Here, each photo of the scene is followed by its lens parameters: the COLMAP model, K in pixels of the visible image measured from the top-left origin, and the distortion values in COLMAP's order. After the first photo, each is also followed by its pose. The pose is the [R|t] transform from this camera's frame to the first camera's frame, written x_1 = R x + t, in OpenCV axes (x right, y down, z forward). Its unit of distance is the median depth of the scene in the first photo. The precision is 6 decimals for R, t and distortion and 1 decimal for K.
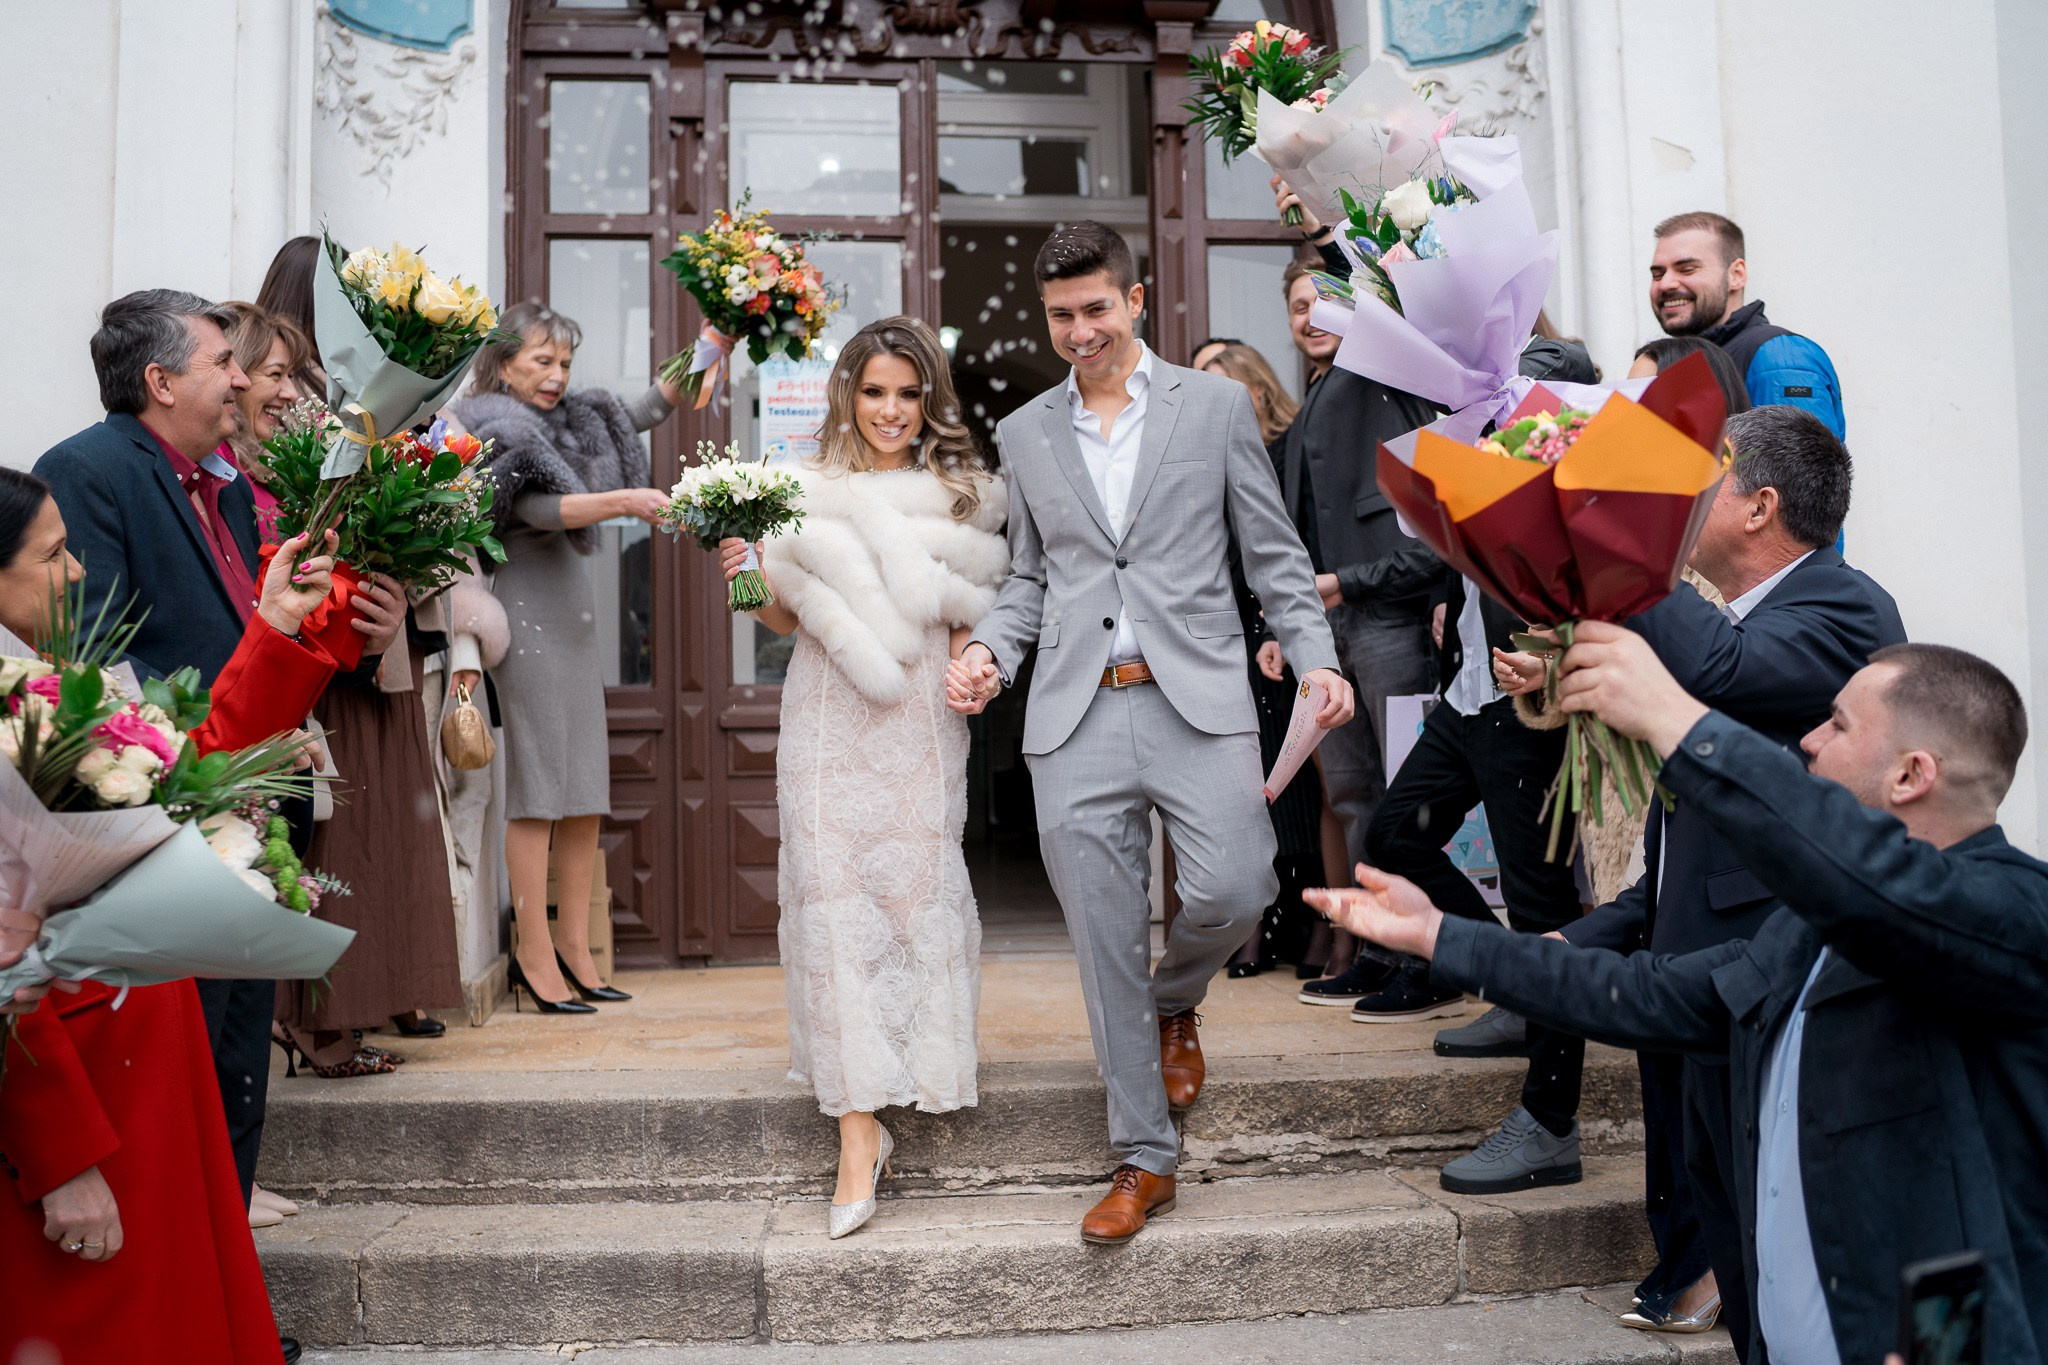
lens RADIAL K [[2000.6, 0, 1024.3], [0, 2000.6, 687.0], [0, 0, 1]] dist [-0.059640, 0.000000]
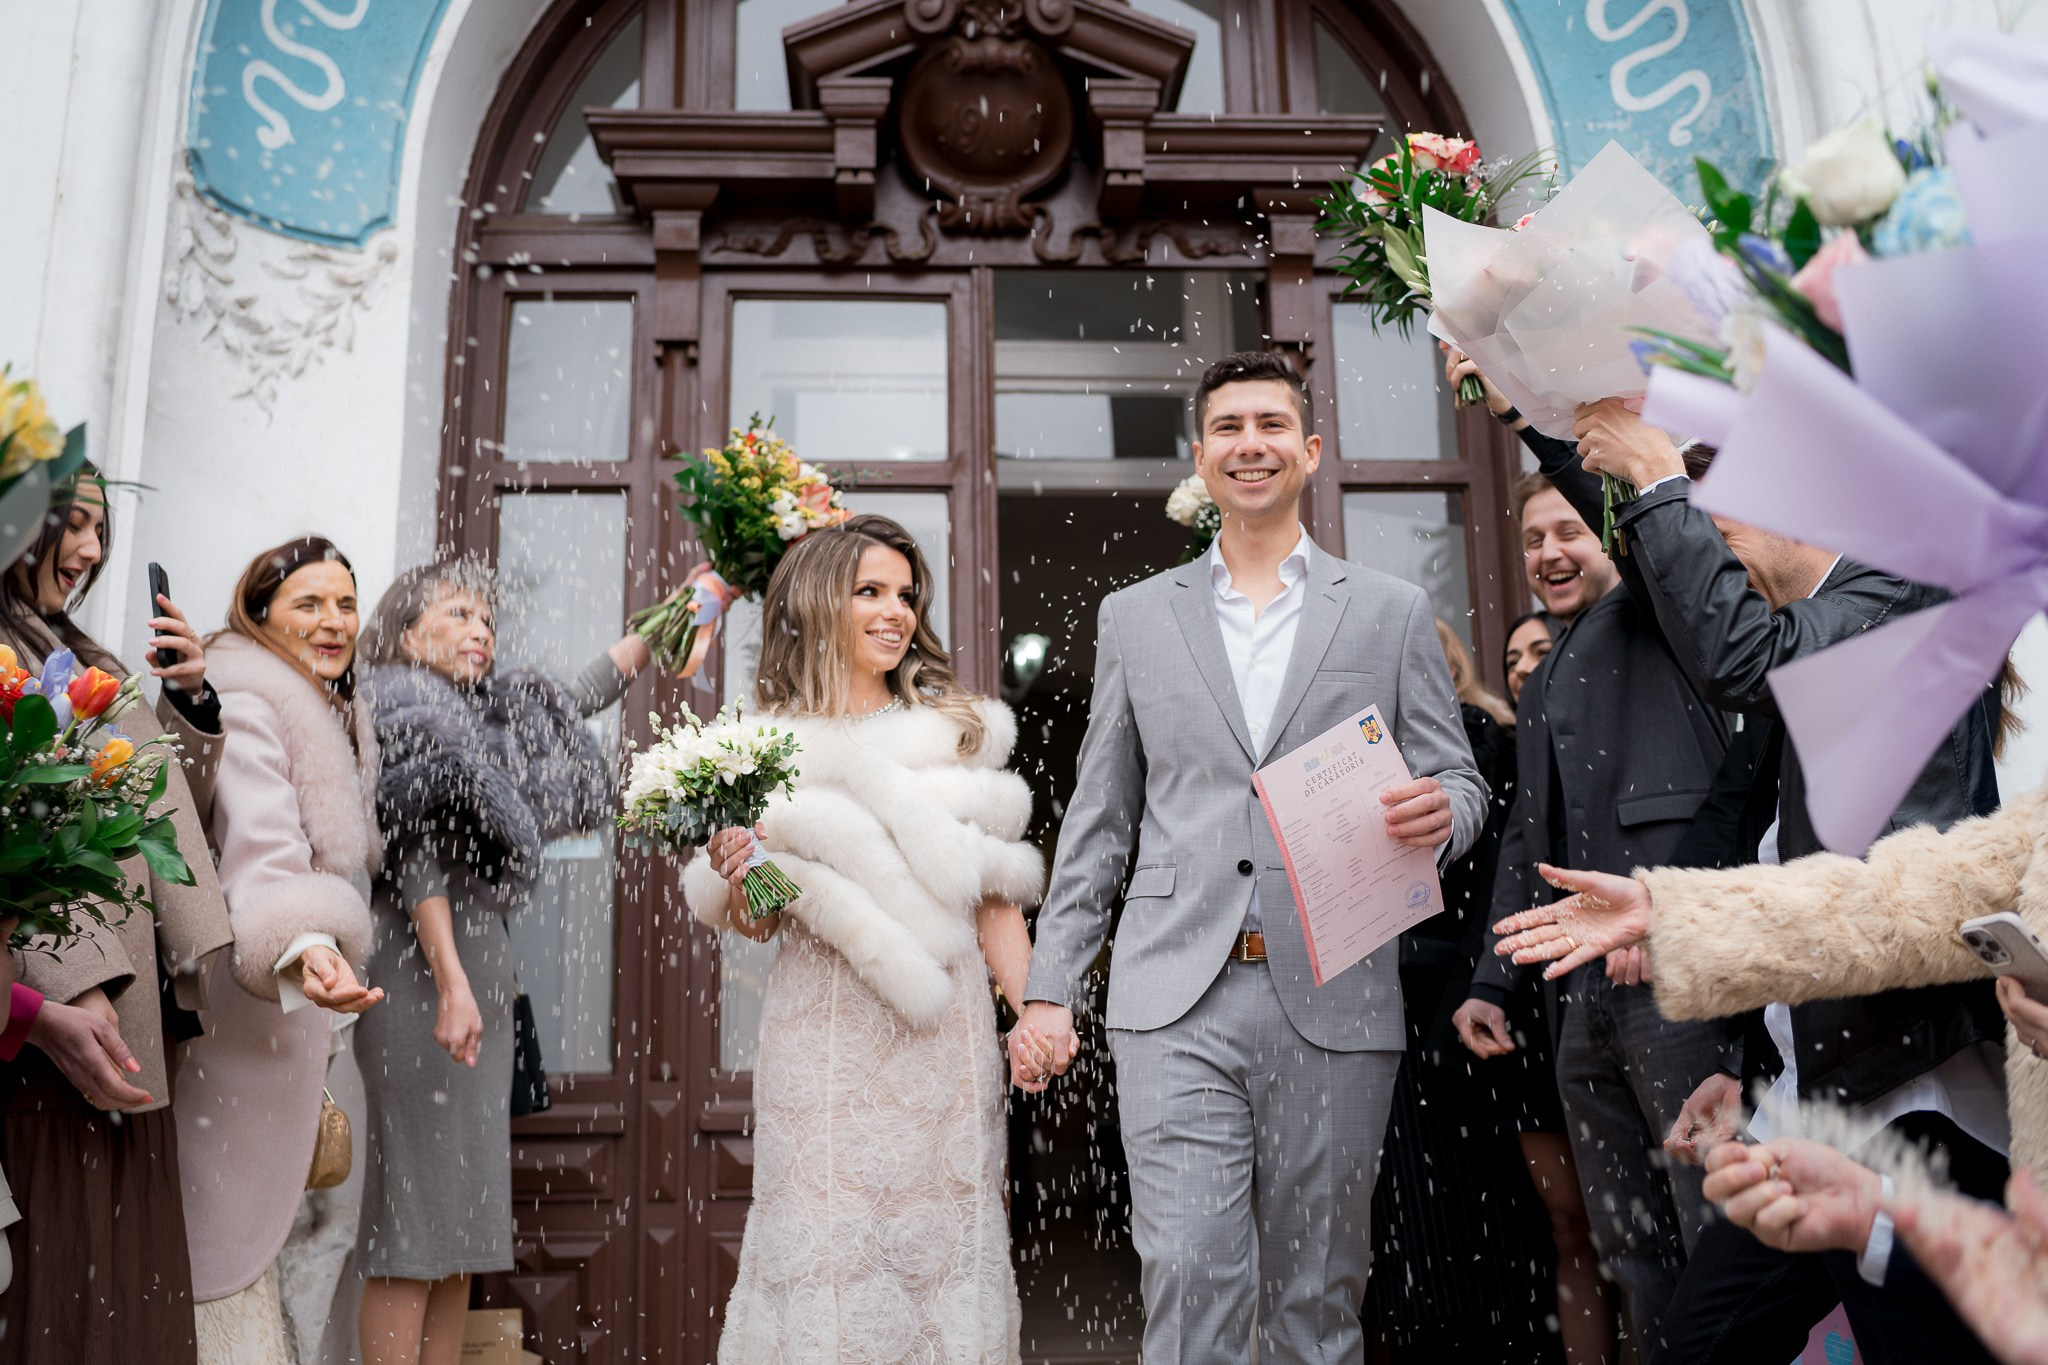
lens RADIAL K [[2000.6, 0, 1022.6], [0, 2000.6, 669.2], [0, 0, 1]] dist [-0.059640, 0.000000]
pose [[0.998526, -0.011021, -0.053147, 0.008876], [0.001550, 0.984559, -0.175046, -0.019578], [0.054255, 0.174706, 0.983125, 0.263264]]
